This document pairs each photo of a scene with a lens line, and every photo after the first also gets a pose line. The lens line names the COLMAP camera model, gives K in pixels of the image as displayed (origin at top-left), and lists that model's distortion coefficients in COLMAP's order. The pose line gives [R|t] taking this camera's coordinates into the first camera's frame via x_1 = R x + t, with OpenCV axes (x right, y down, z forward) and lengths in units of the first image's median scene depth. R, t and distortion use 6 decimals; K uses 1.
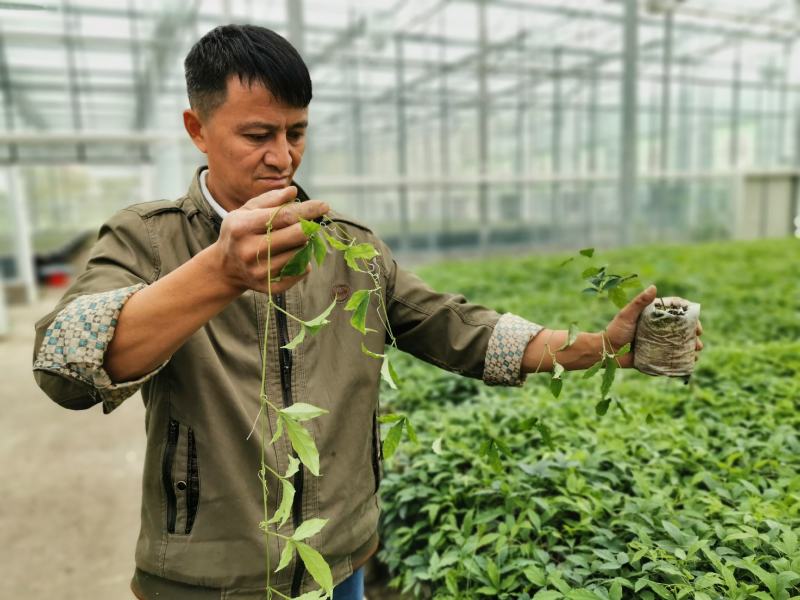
lens RADIAL K [[636.2, 0, 400.0], [0, 636.2, 300.0], [0, 0, 1]] dist [-0.015958, -0.001608]
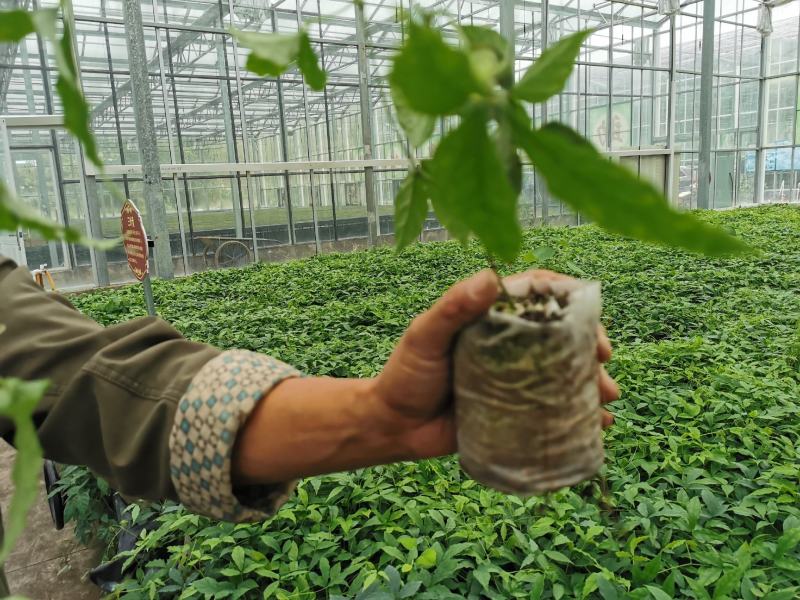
lens RADIAL K [[630.5, 0, 399.7], [0, 630.5, 289.8], [0, 0, 1]] dist [0.002544, -0.005010]
pose [[0.986389, -0.044232, 0.158370, 0.069817], [0.043094, 0.999015, 0.010612, -0.019366], [-0.158683, -0.003643, 0.987323, 0.145368]]
